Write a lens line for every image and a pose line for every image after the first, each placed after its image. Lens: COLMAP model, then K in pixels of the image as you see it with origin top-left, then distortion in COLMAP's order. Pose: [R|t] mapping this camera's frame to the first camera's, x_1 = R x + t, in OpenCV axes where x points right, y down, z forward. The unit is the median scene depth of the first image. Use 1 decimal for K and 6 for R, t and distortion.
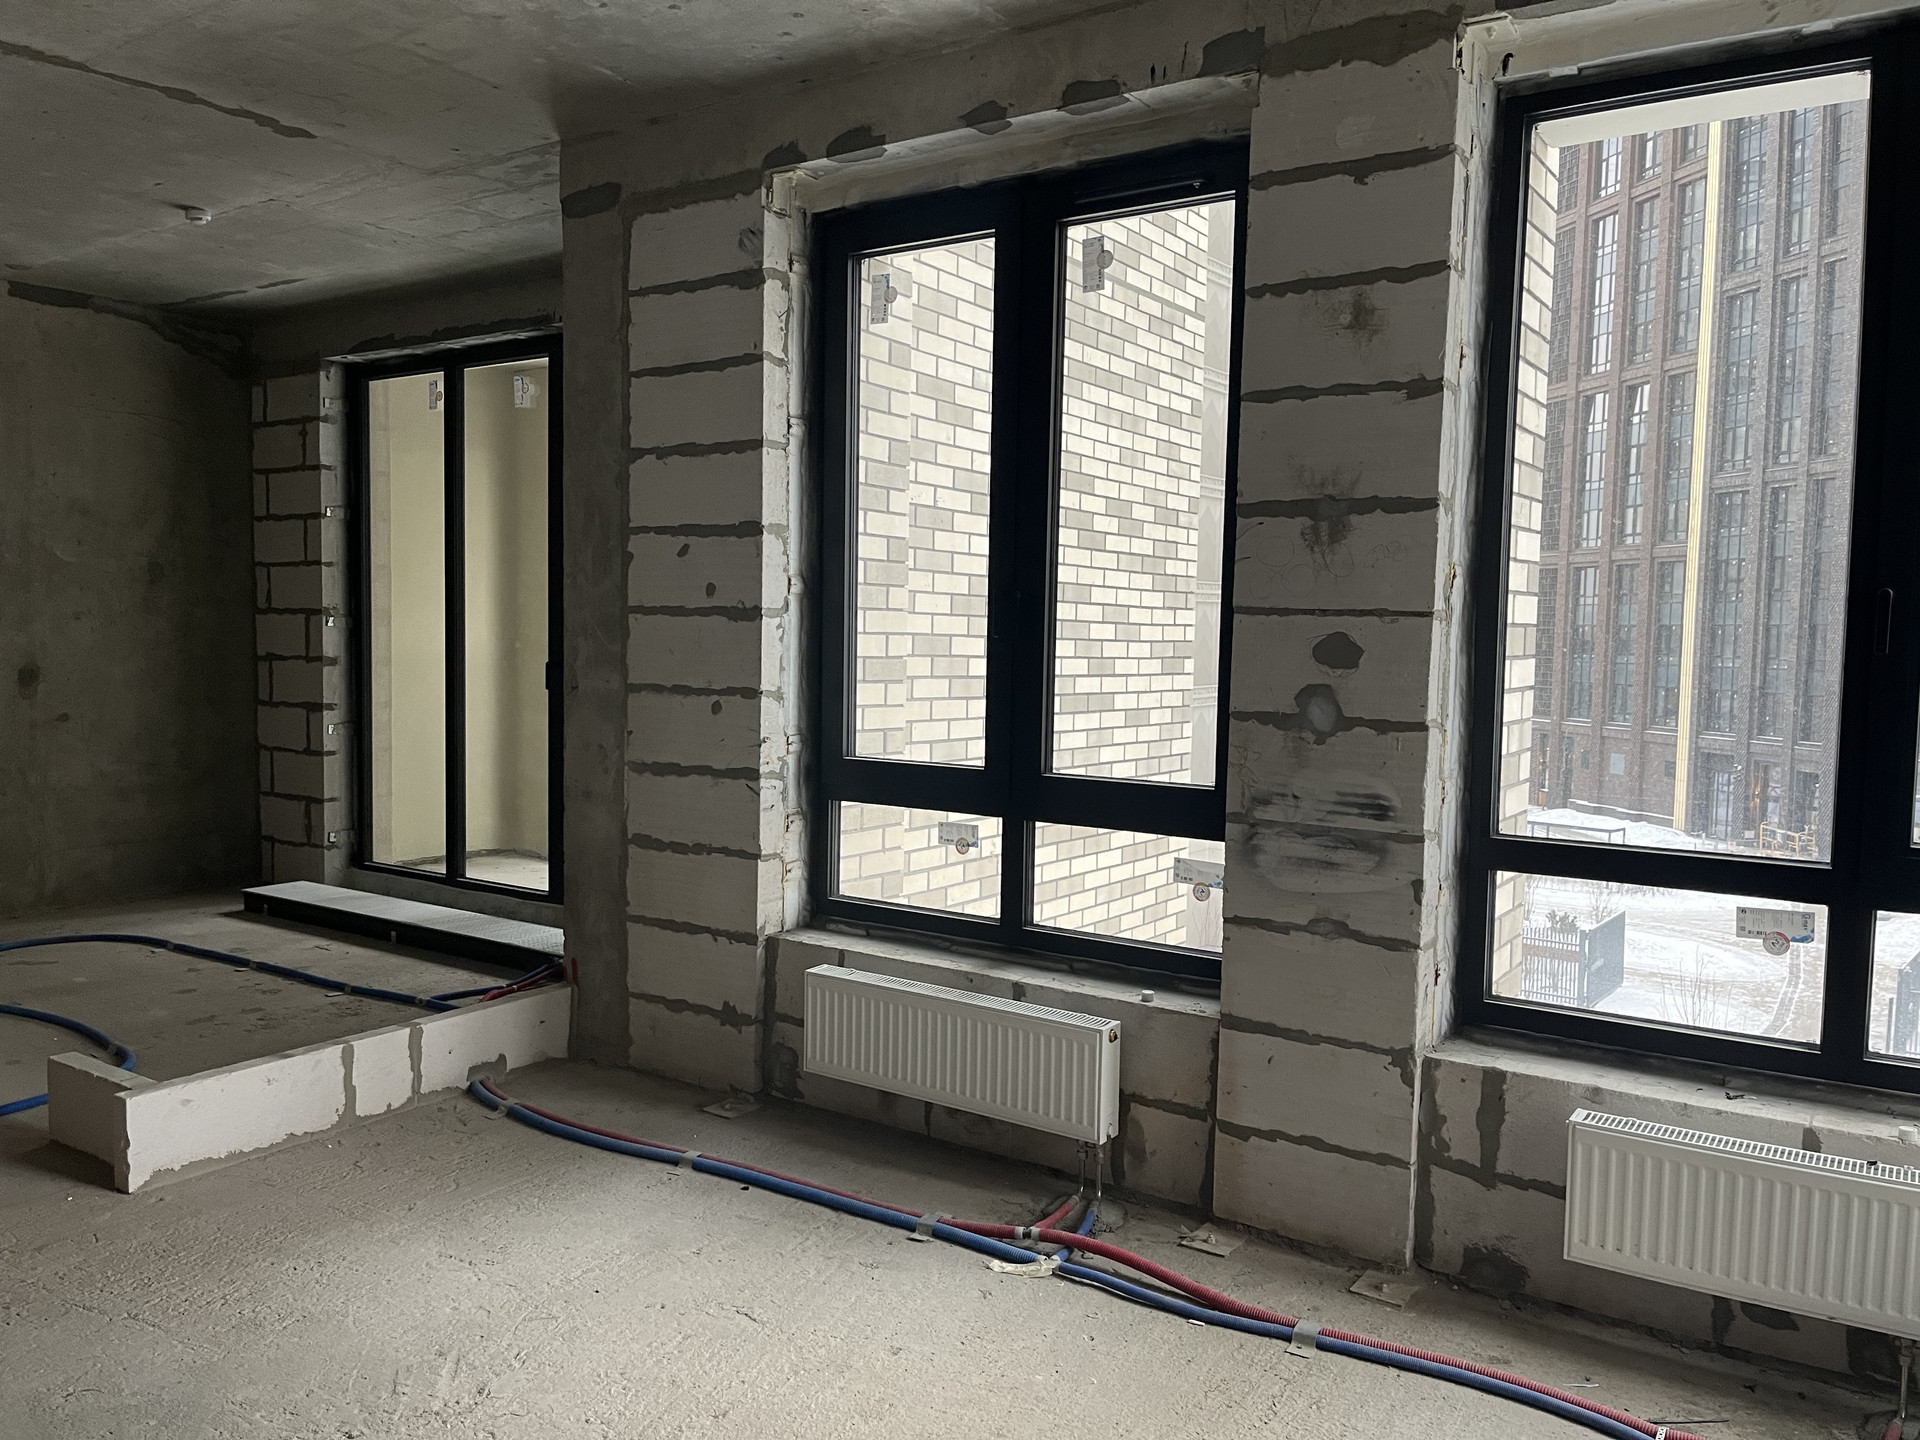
lens RADIAL K [[1436.4, 0, 921.8], [0, 1436.4, 720.0], [0, 0, 1]] dist [0.070877, -0.095996]
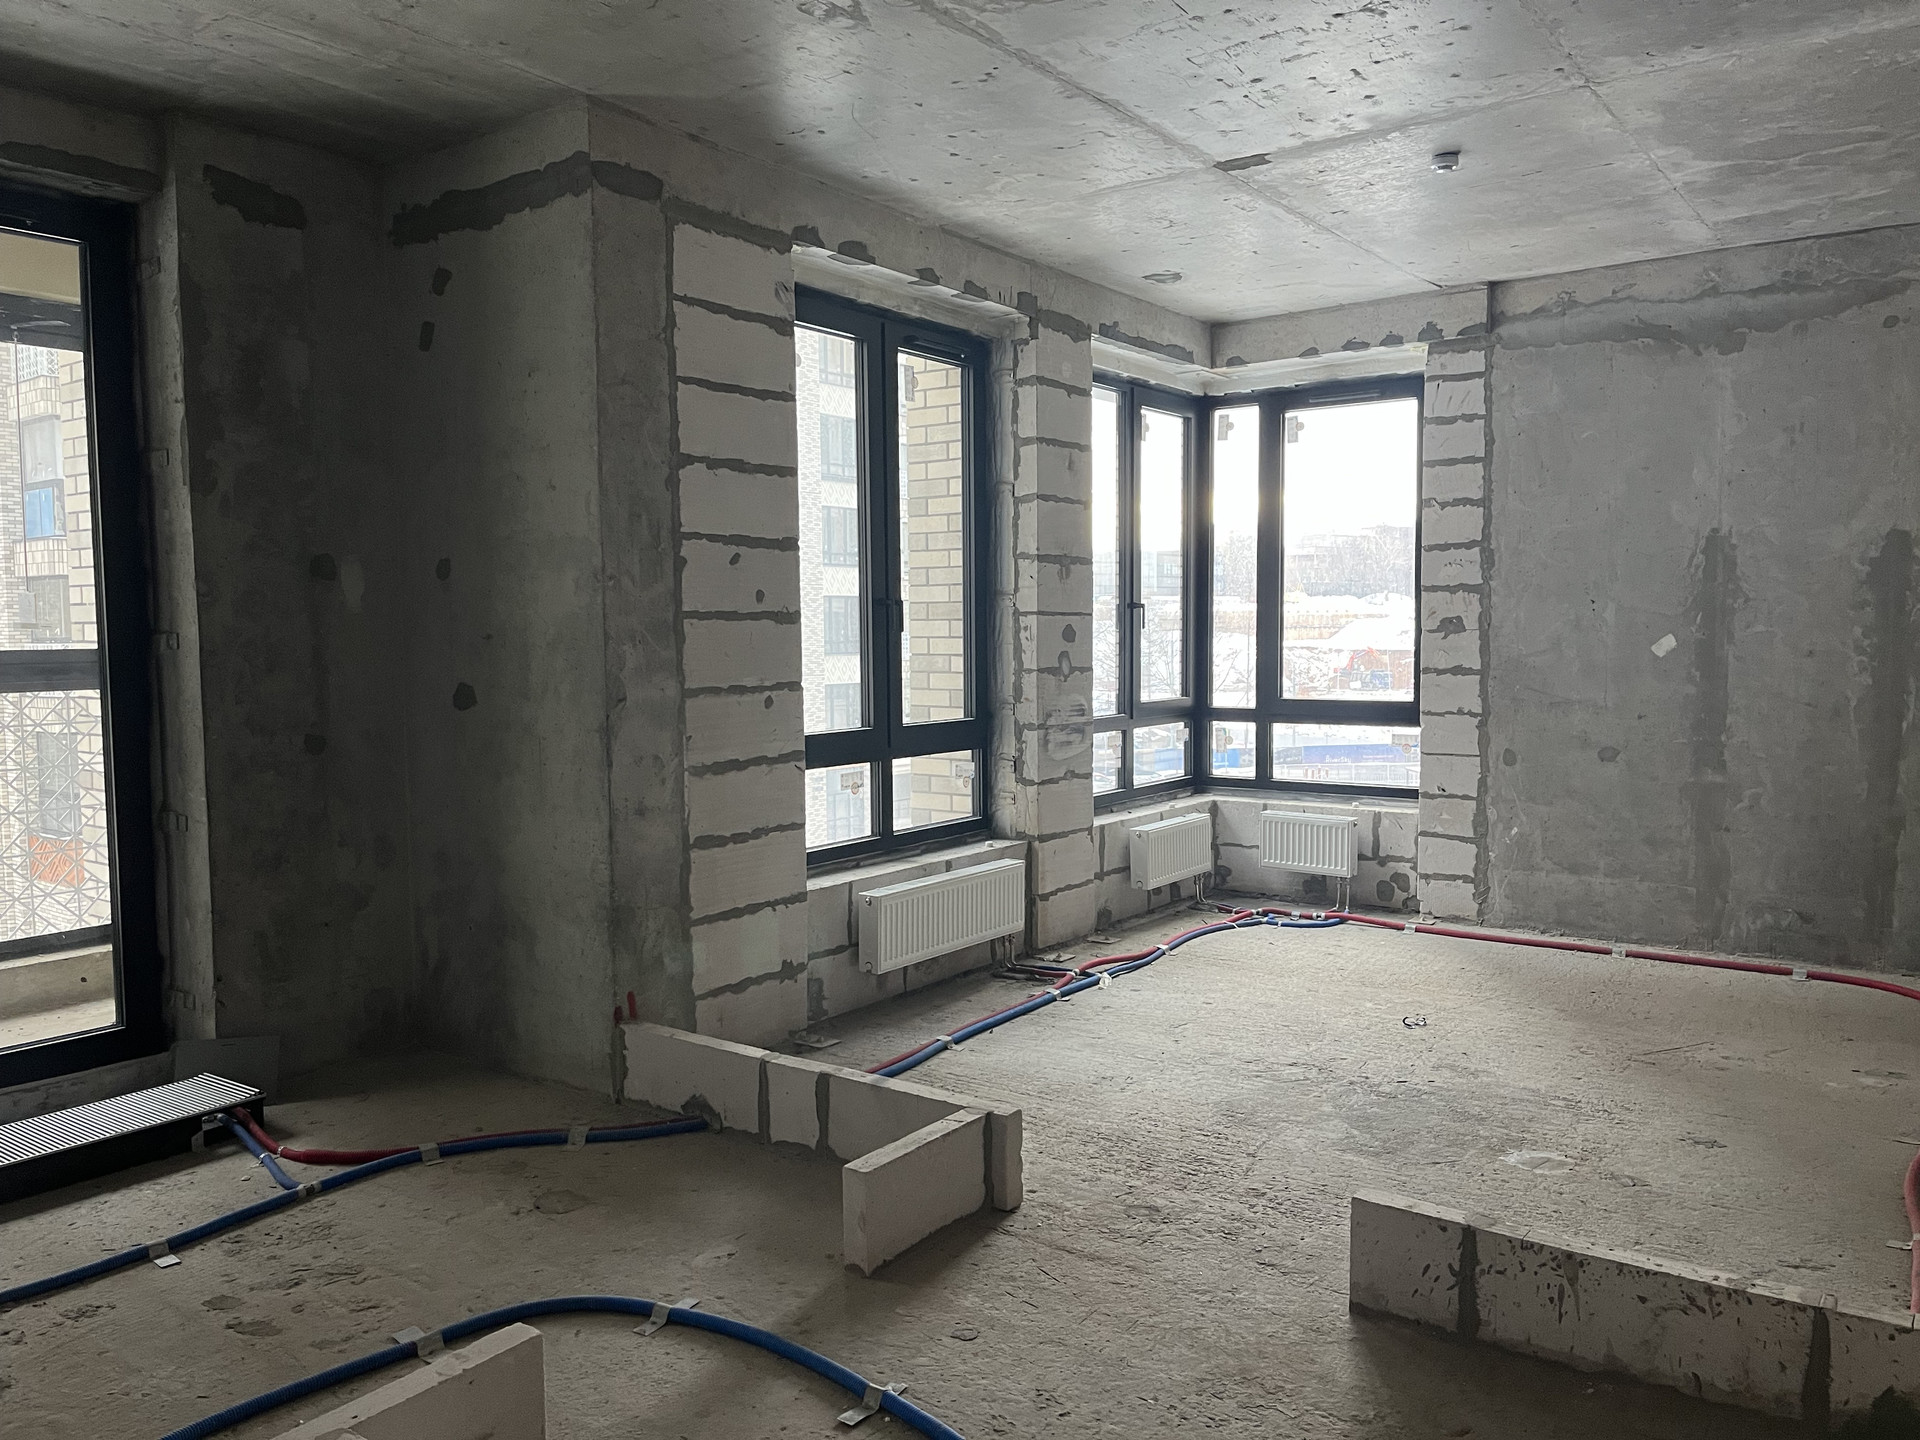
lens RADIAL K [[1440.9, 0, 949.1], [0, 1440.9, 726.6], [0, 0, 1]] dist [0.070861, -0.087127]
pose [[0.031090, -0.087478, 0.995681, -1.344202], [0.072222, 0.993755, 0.085053, -0.080297], [-0.996904, 0.069266, 0.037214, 0.880747]]
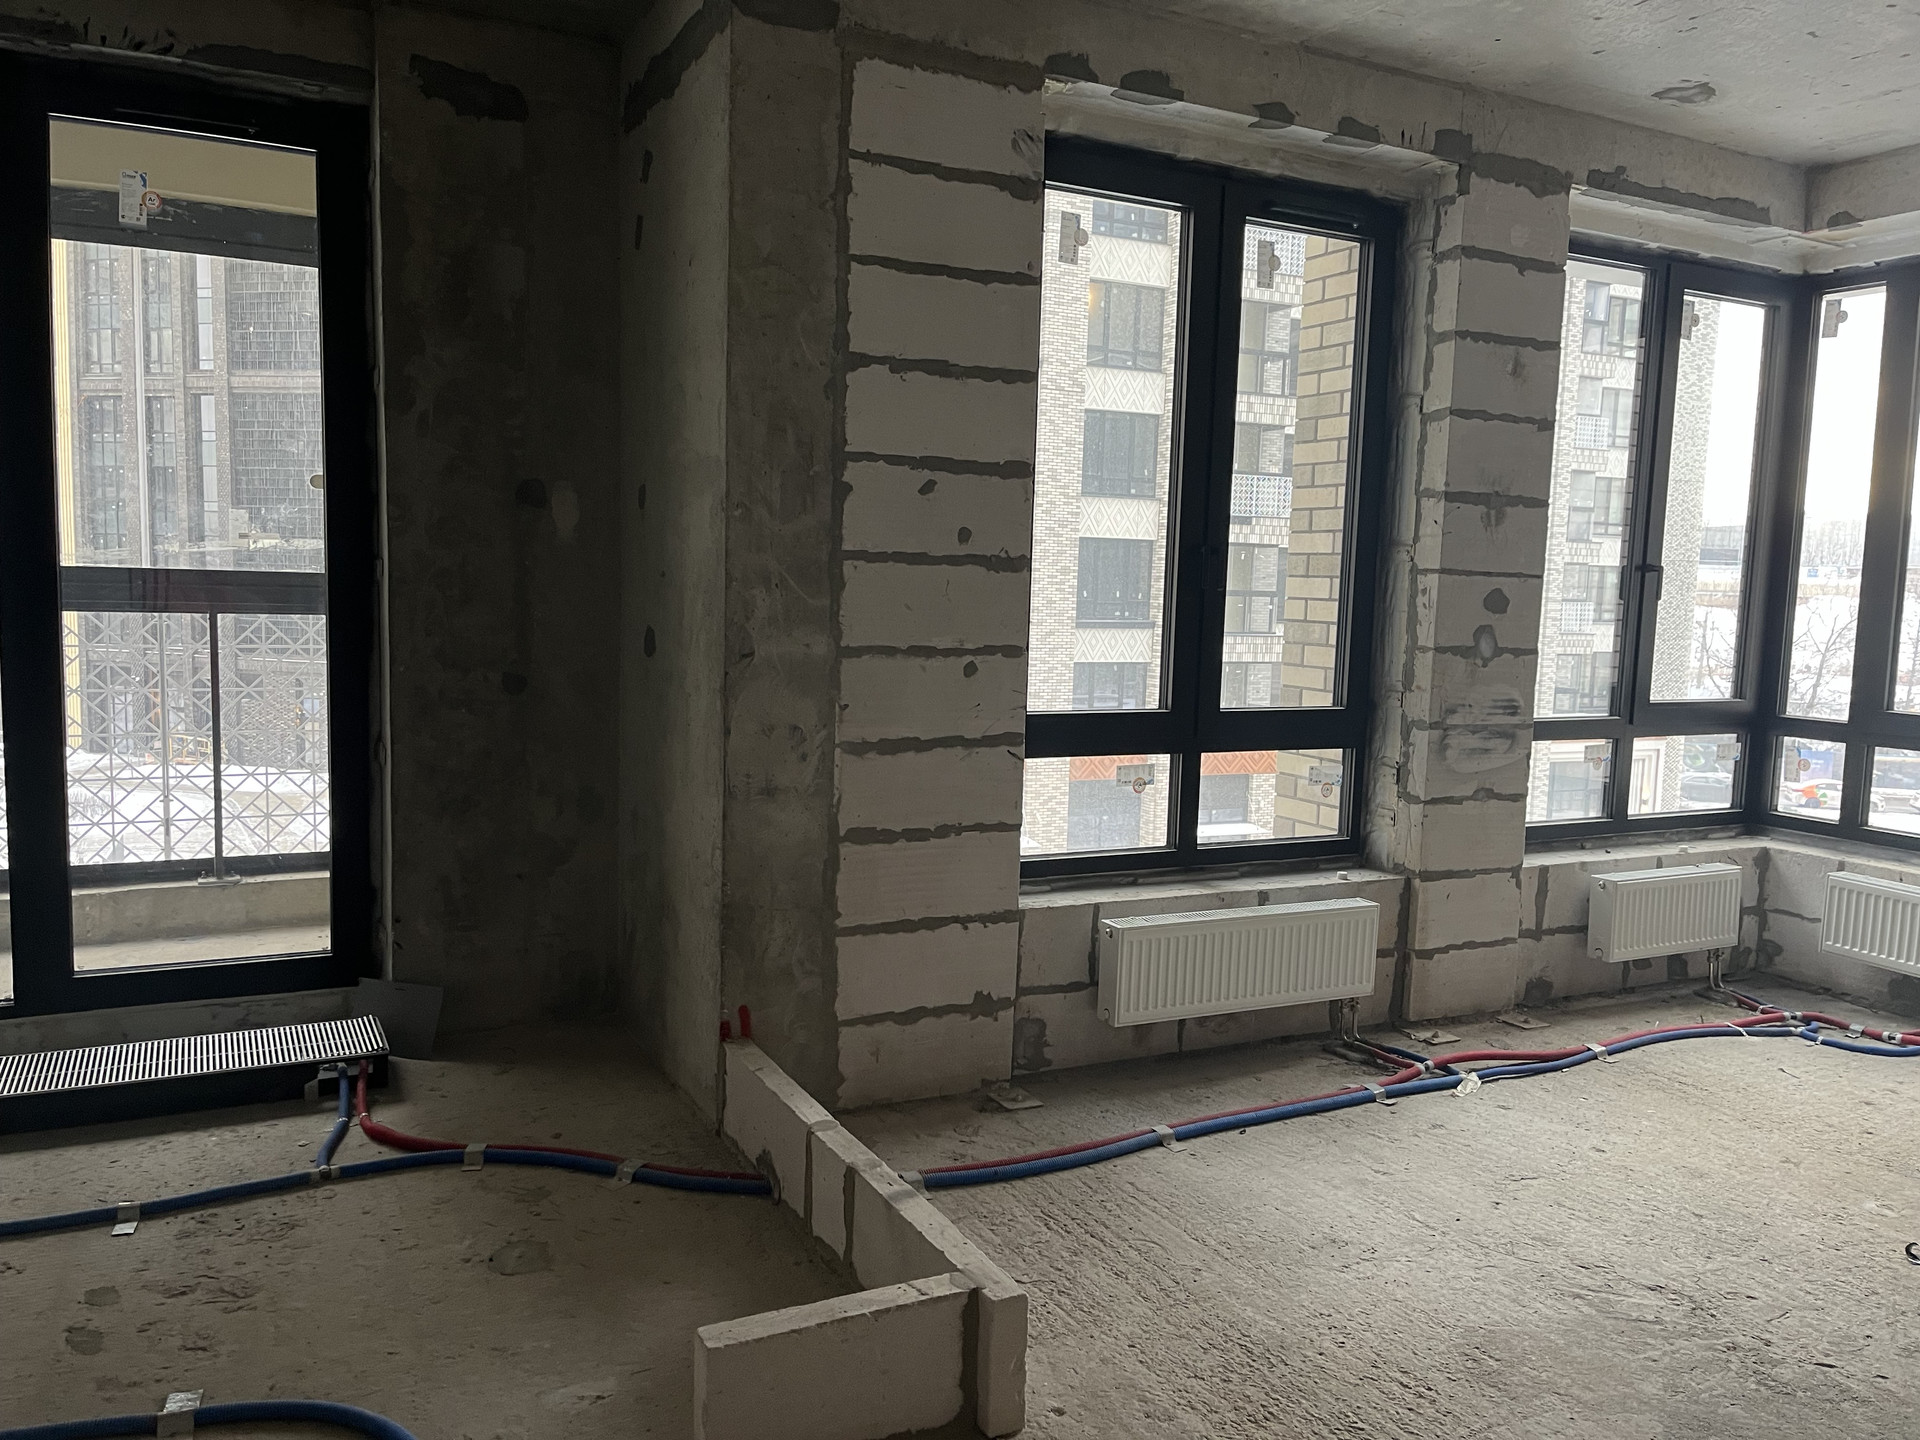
lens RADIAL K [[1440.9, 0, 949.1], [0, 1440.9, 726.6], [0, 0, 1]] dist [0.070861, -0.087127]
pose [[0.478139, -0.093604, 0.873282, -0.996837], [0.034566, 0.995540, 0.087782, -0.055700], [-0.877604, -0.011786, 0.479242, 0.628619]]
